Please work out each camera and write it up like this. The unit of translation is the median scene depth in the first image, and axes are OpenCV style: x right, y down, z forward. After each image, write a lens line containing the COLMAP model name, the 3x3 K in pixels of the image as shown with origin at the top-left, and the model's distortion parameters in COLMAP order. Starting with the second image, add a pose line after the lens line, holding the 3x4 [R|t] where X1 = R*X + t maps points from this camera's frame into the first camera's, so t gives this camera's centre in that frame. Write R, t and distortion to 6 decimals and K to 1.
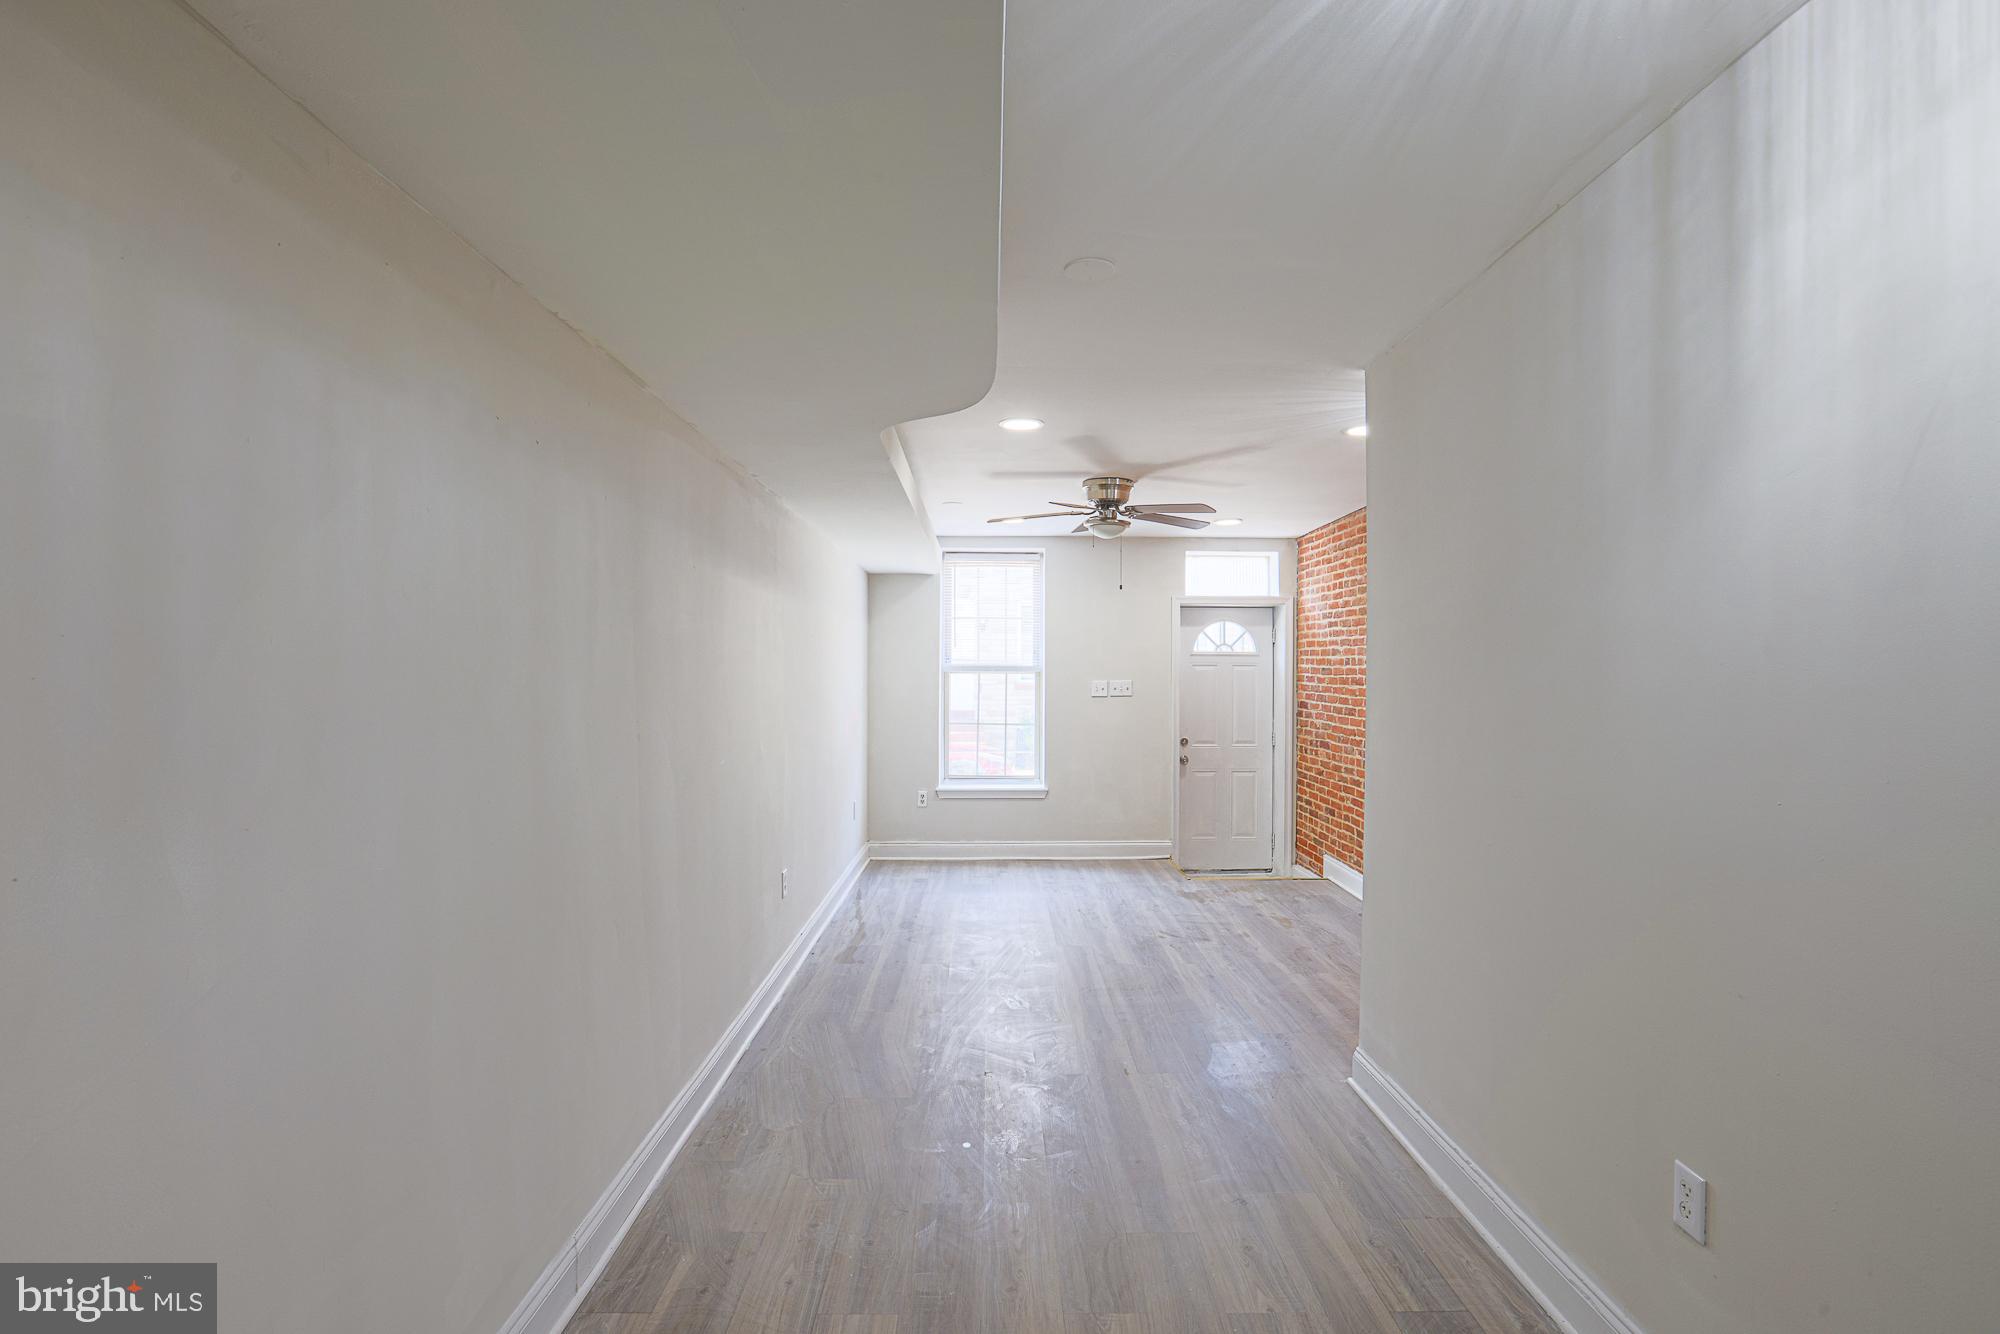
lens RADIAL K [[1067.7, 0, 1007.2], [0, 1067.7, 671.2], [0, 0, 1]] dist [-0.018589, -0.000421]
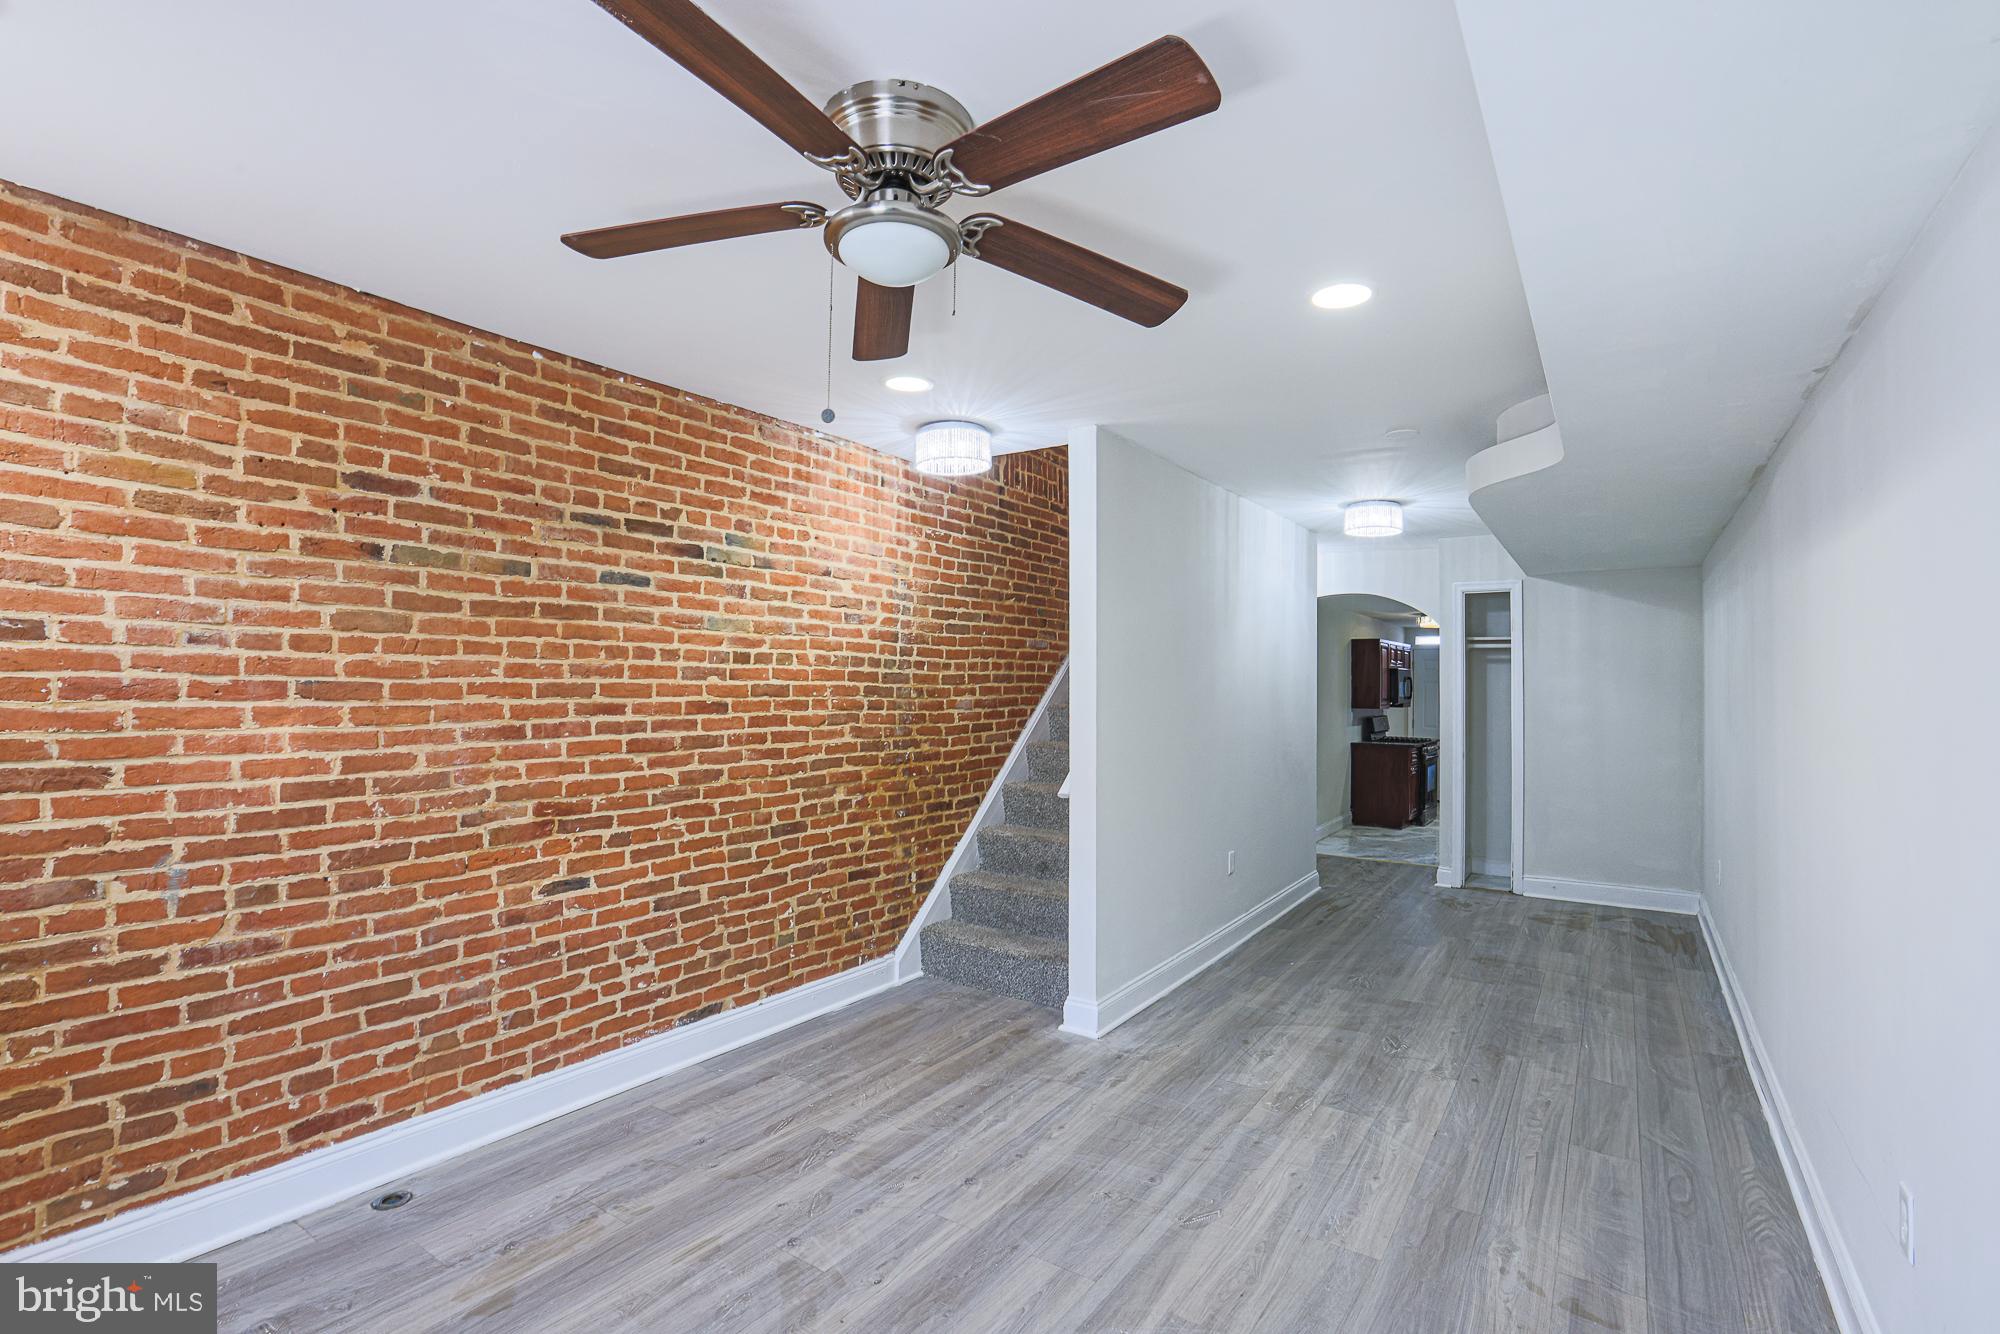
lens RADIAL K [[956.5, 0, 1001.9], [0, 956.5, 668.5], [0, 0, 1]] dist [-0.043342, 0.019349]
pose [[-0.840062, 0.012410, 0.542348, -0.075196], [-0.007294, 0.999390, -0.034167, 0.013130], [-0.542441, -0.032658, -0.839459, 0.961678]]
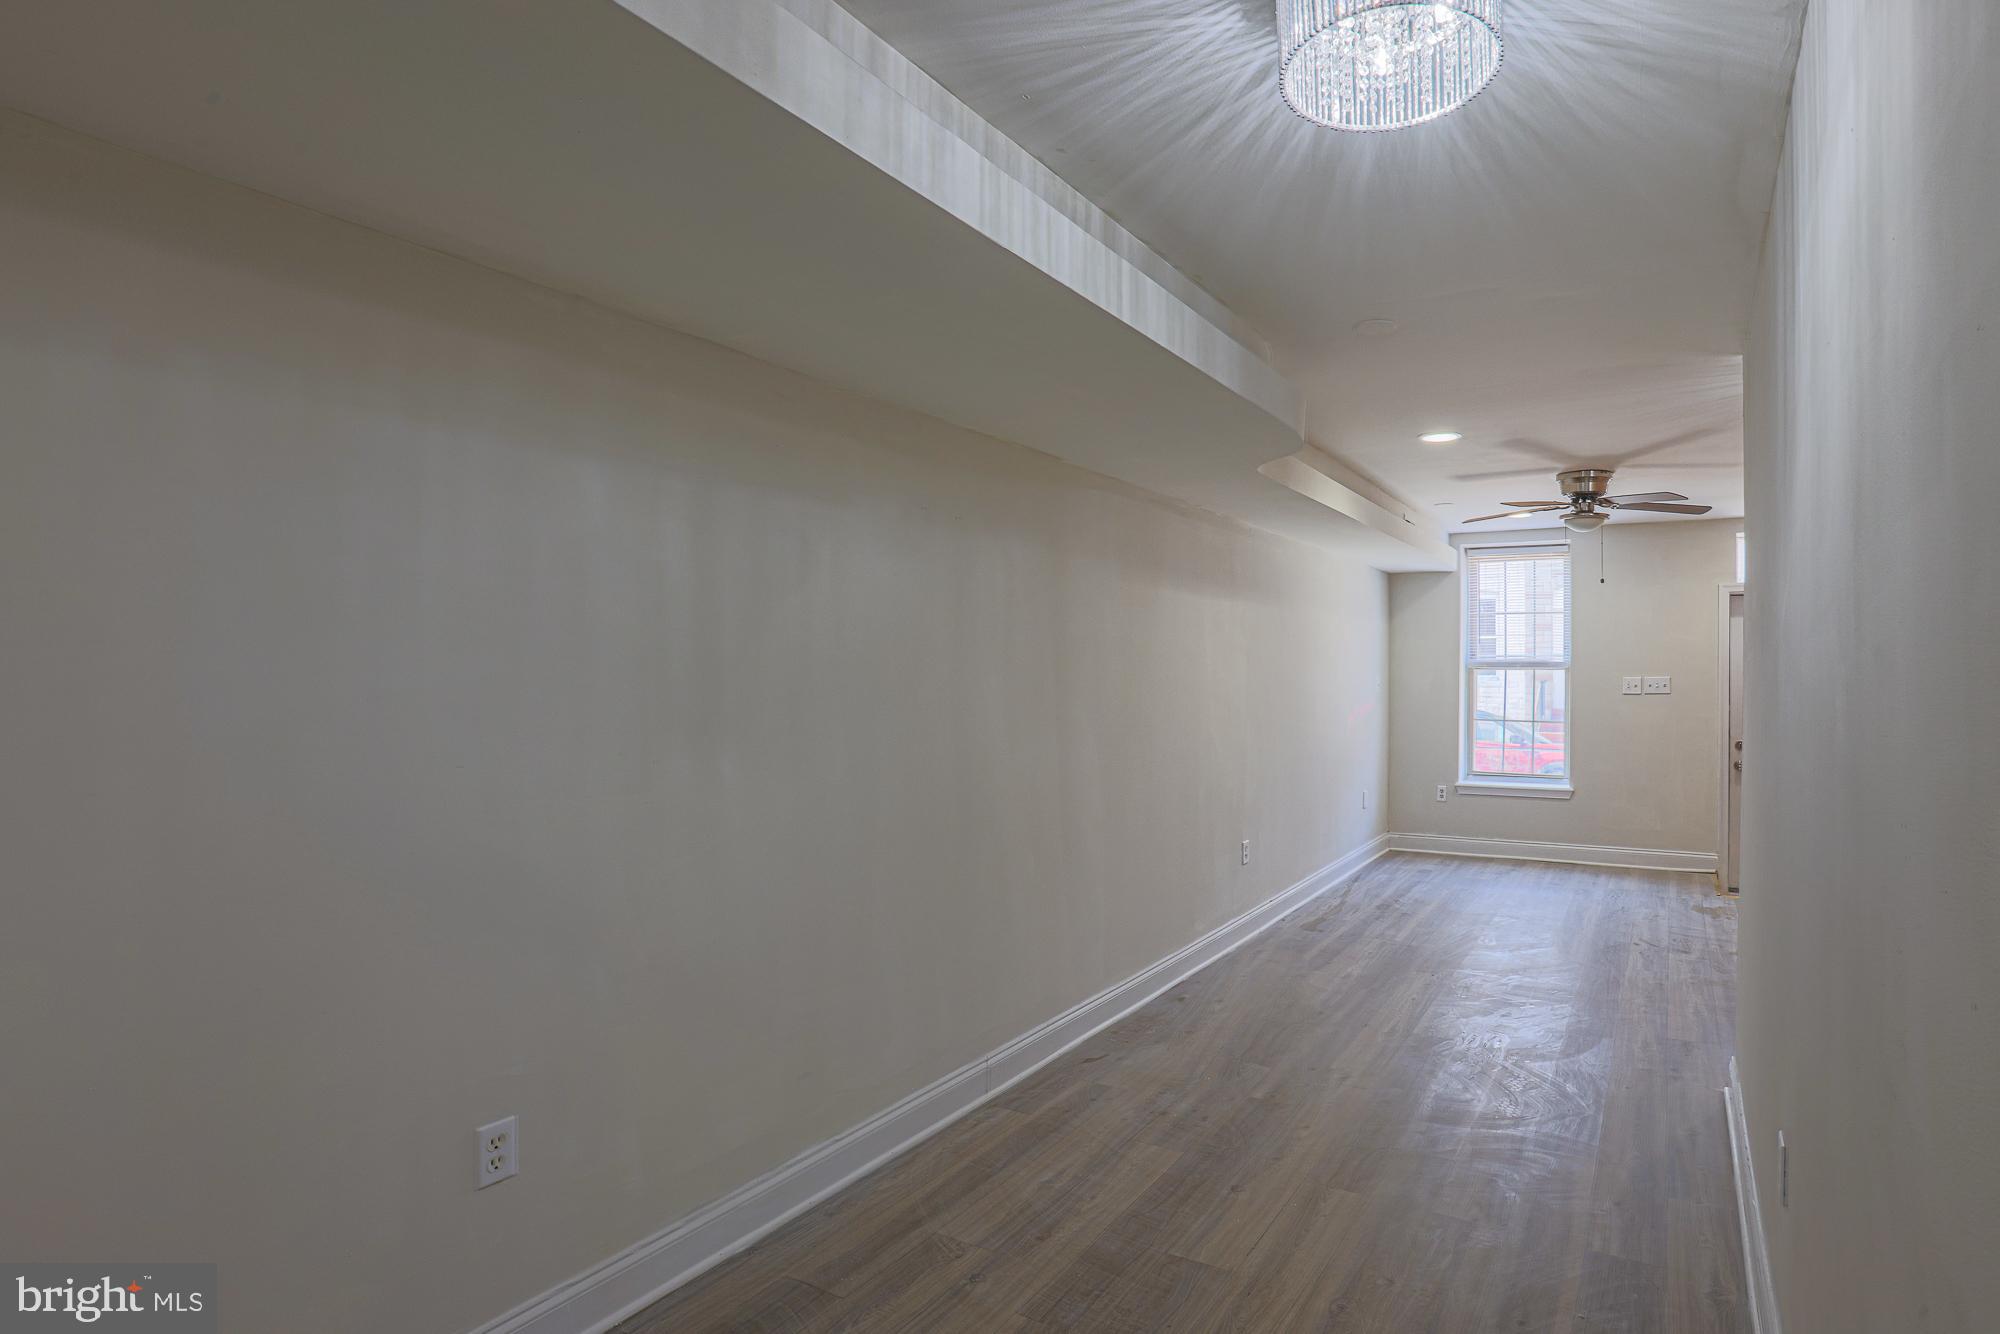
lens RADIAL K [[1068.2, 0, 1010.2], [0, 1068.2, 668.1], [0, 0, 1]] dist [-0.043485, 0.001837]
pose [[0.838169, -0.003166, -0.545402, 0.143082], [0.004254, 0.999991, 0.000733, -0.002238], [0.545395, -0.002935, 0.838174, -0.075771]]
